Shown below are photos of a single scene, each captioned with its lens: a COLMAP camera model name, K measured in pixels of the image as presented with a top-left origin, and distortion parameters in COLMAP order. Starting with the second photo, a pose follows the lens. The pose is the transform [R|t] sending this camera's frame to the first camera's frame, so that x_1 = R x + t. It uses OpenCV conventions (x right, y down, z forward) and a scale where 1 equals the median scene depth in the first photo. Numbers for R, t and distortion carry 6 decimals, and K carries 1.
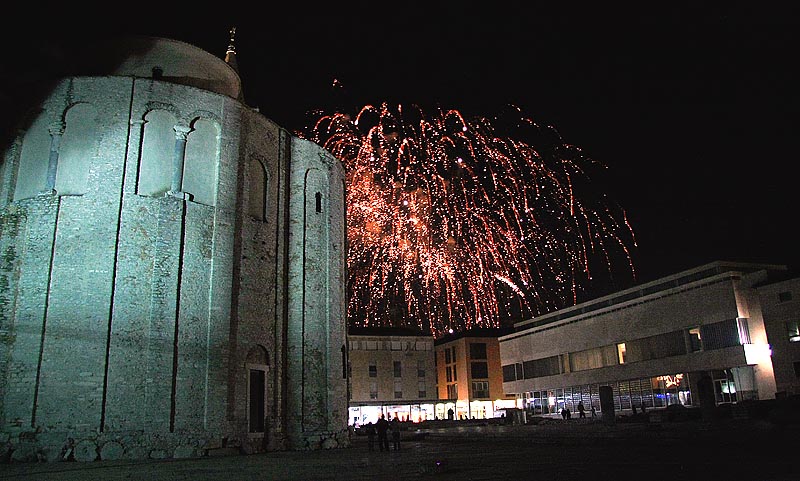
lens RADIAL K [[623.8, 0, 426.0], [0, 623.8, 226.1], [0, 0, 1]] dist [-0.146476, 0.069804]
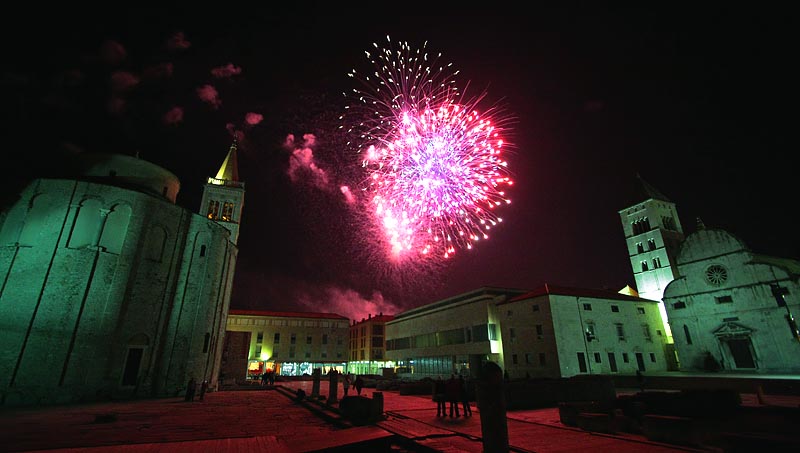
lens RADIAL K [[375.5, 0, 393.3], [0, 375.5, 220.6], [0, 0, 1]] dist [-0.004861, 0.000172]
pose [[0.999044, 0.033301, -0.028319, 0.468593], [-0.035111, 0.997201, -0.066011, -0.083839], [0.026042, 0.066942, 0.997417, -0.077678]]
